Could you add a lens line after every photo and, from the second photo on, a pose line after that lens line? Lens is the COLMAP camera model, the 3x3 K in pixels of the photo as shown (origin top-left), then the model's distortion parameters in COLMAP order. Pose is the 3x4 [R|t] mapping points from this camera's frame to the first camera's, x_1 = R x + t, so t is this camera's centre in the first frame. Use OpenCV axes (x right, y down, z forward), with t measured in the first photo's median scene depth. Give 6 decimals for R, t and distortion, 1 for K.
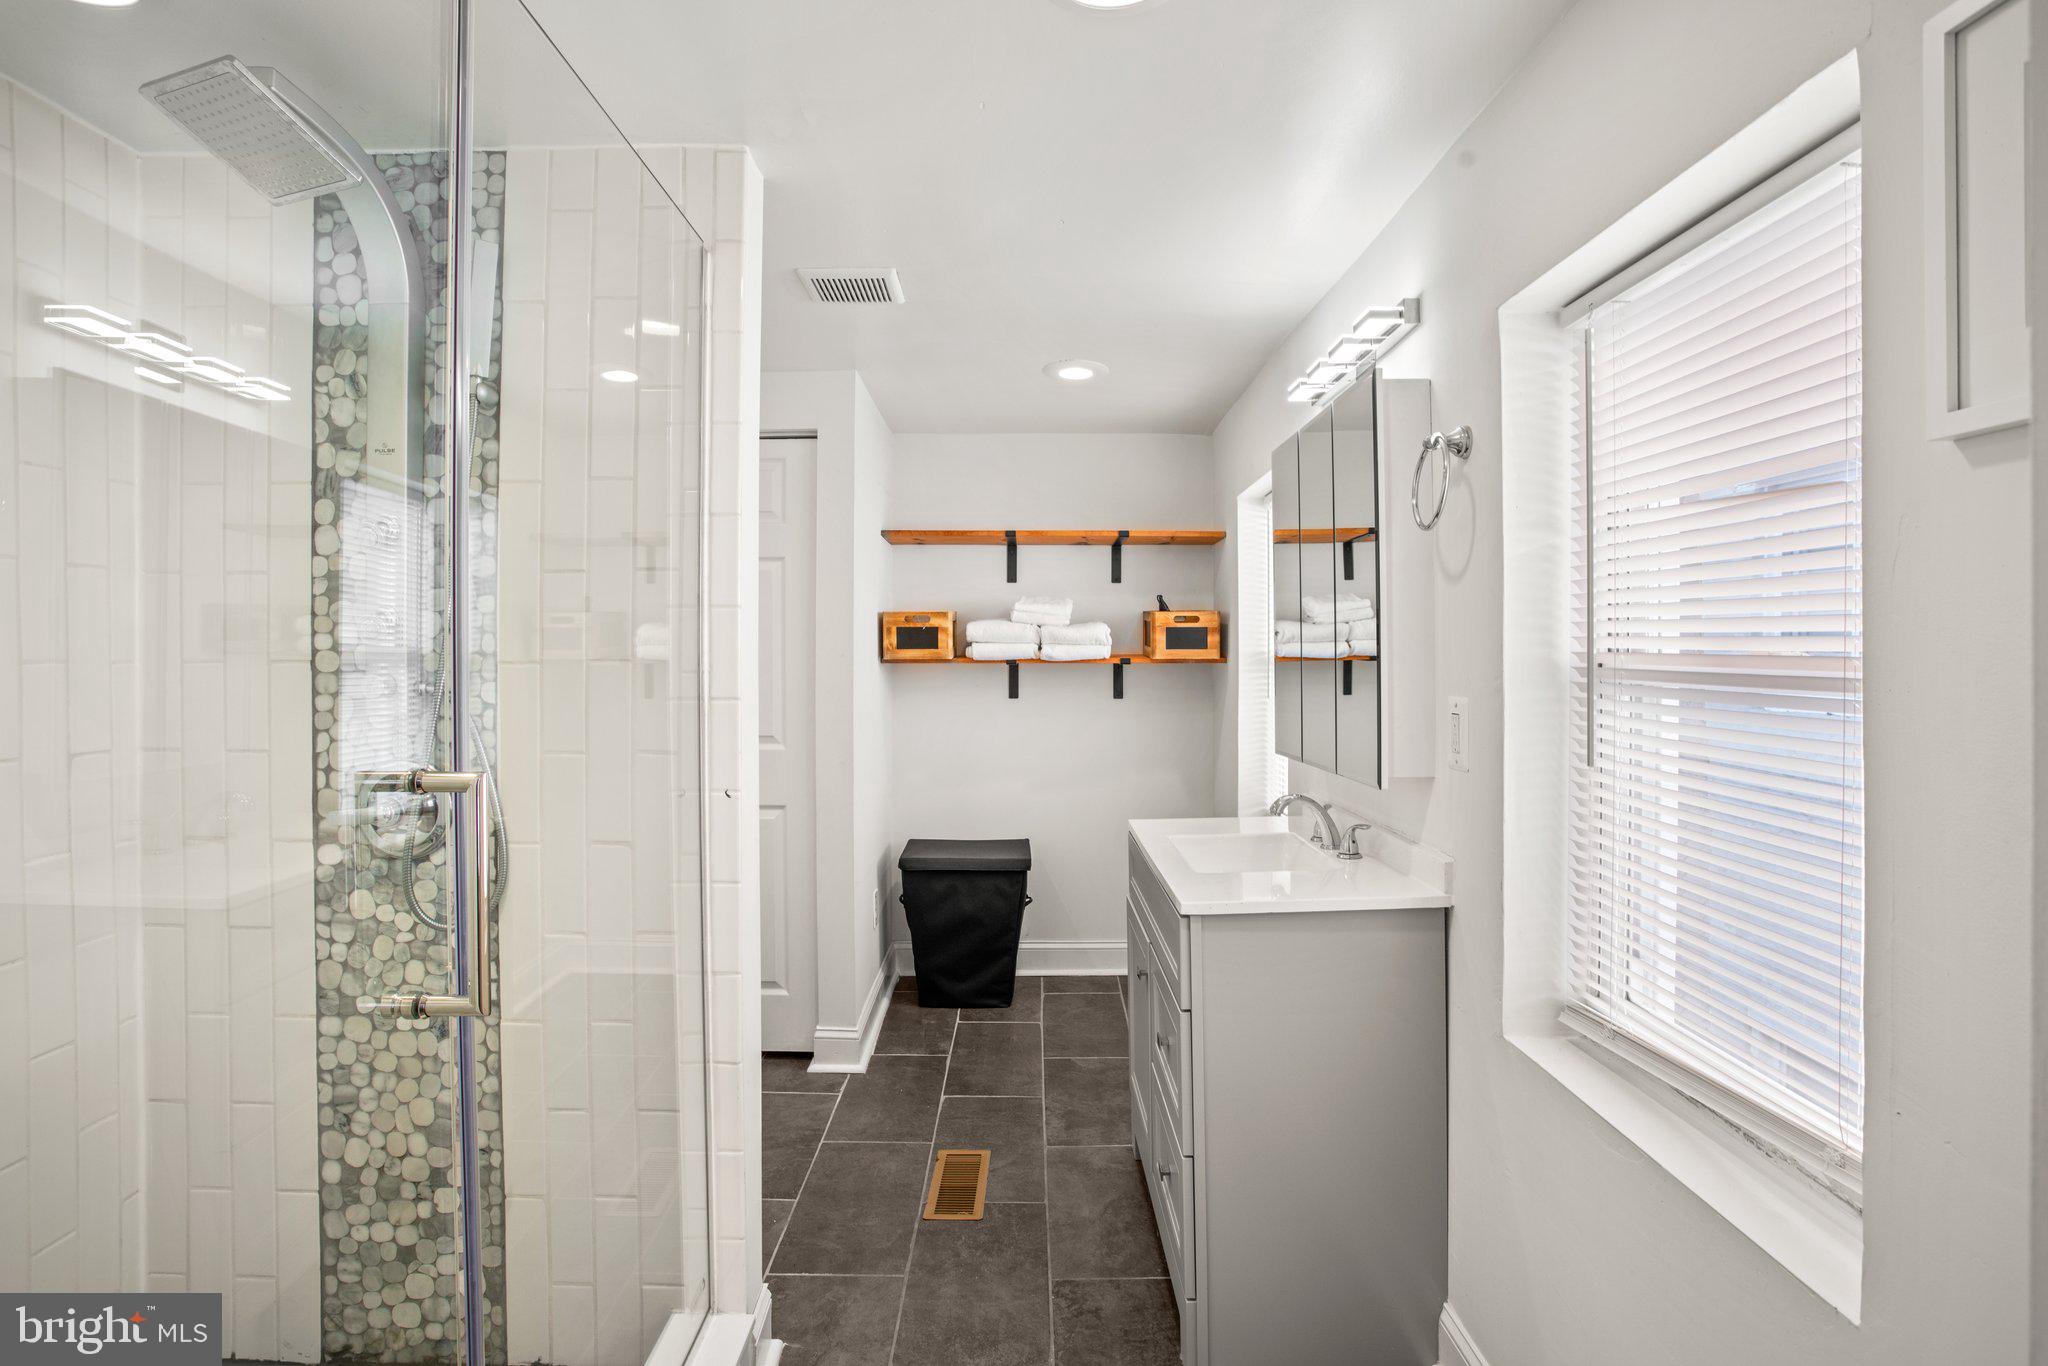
lens RADIAL K [[1033.0, 0, 1025.7], [0, 1033.0, 667.0], [0, 0, 1]] dist [-0.070652, 0.030878]
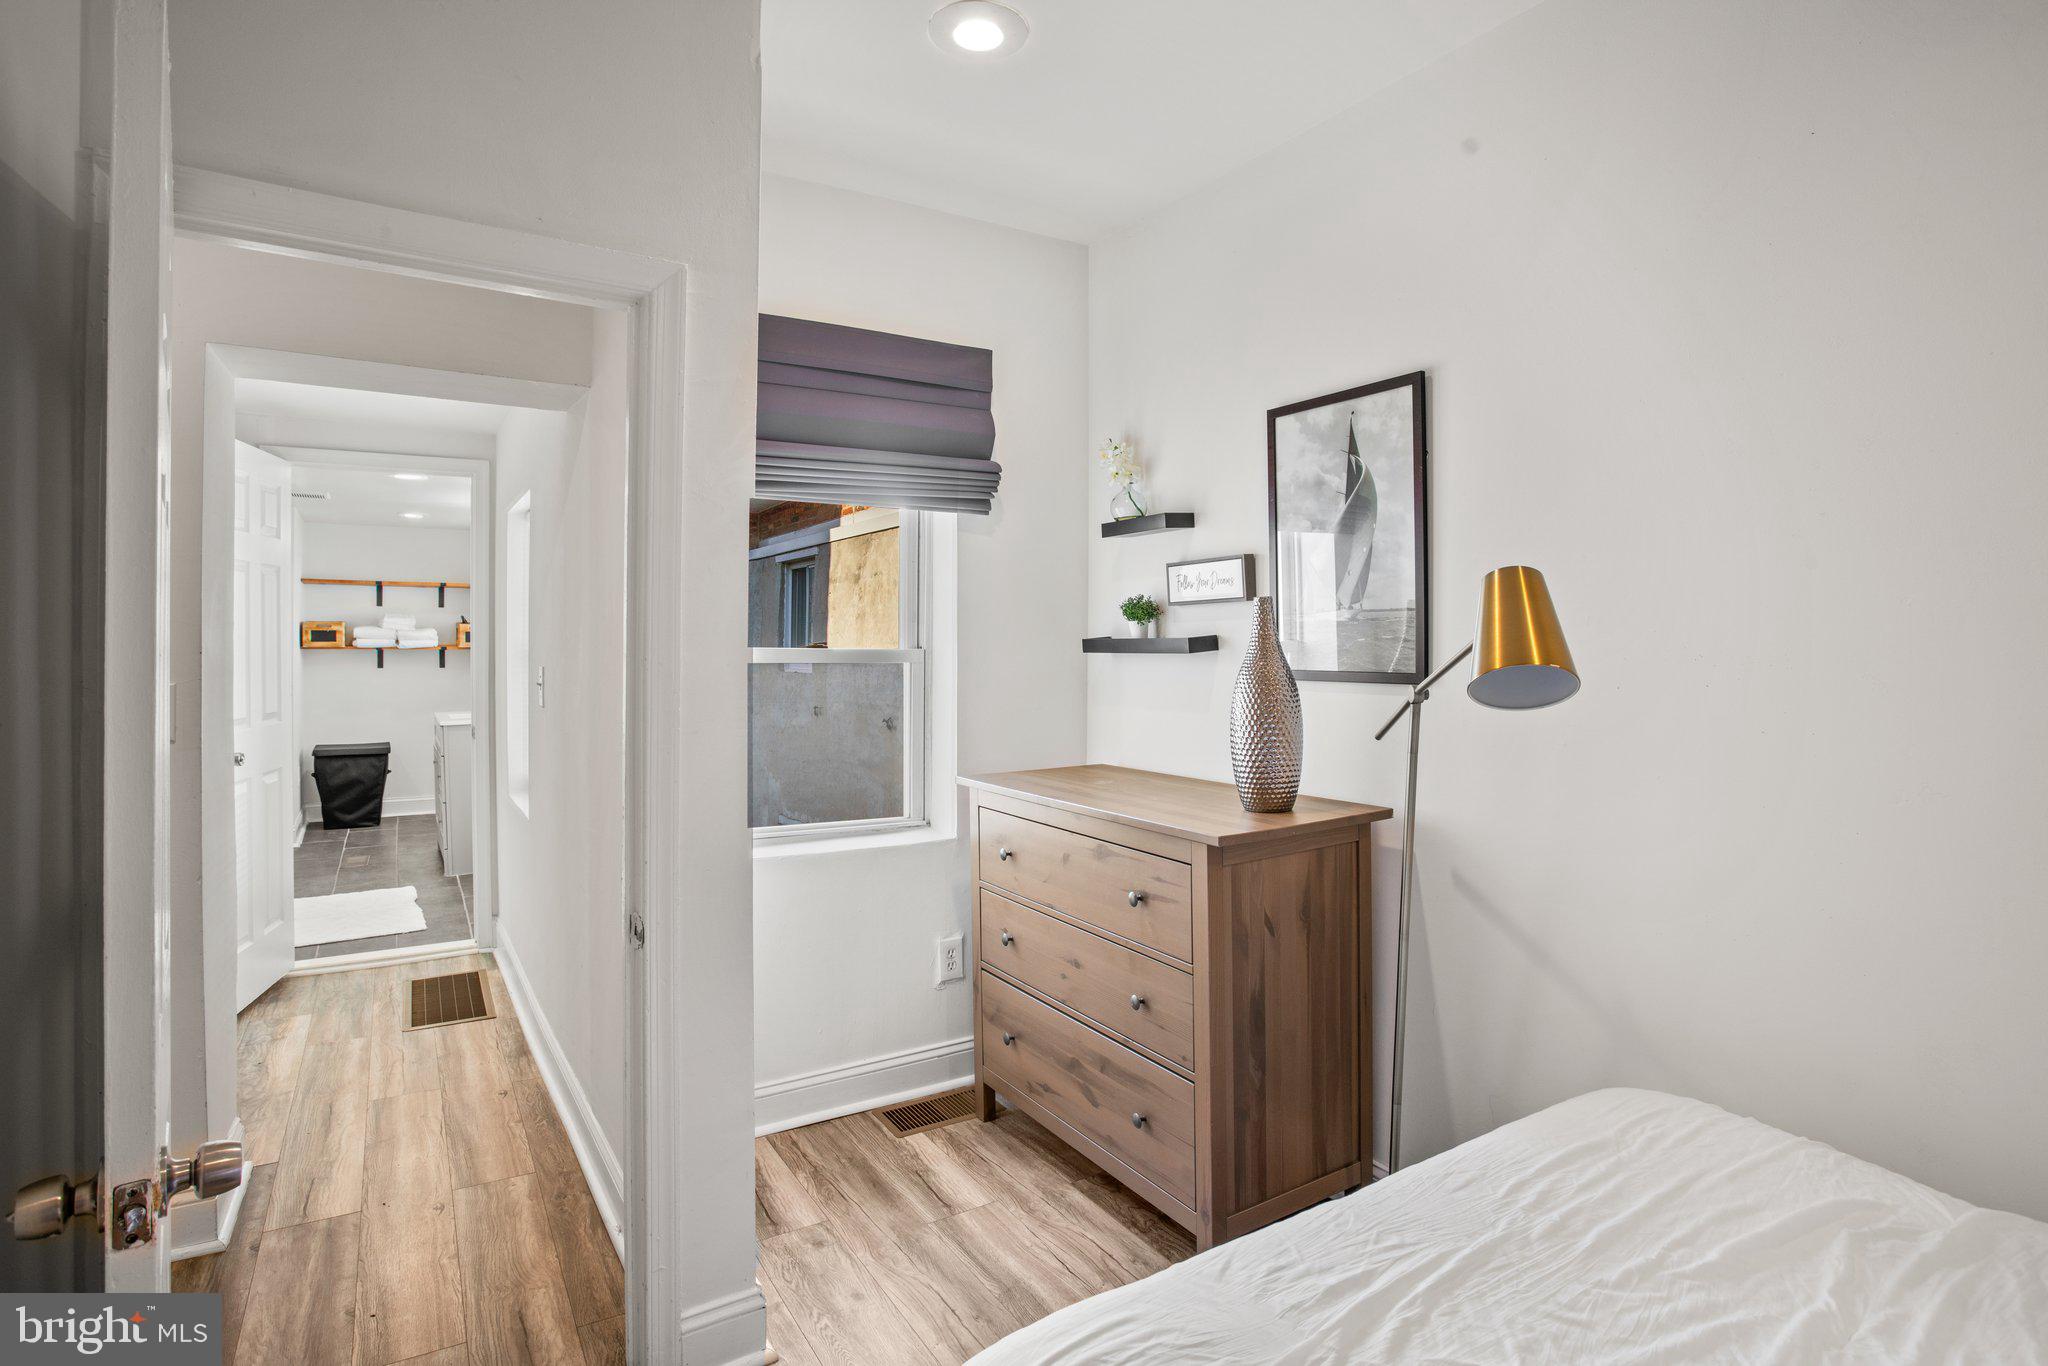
lens RADIAL K [[1033.0, 0, 1000.3], [0, 1033.0, 647.6], [0, 0, 1]] dist [-0.070652, 0.030878]
pose [[0.858544, 0.002423, 0.512735, 0.015120], [0.005060, 0.999900, -0.013198, 0.024081], [-0.512716, 0.013925, 0.858446, -1.216283]]
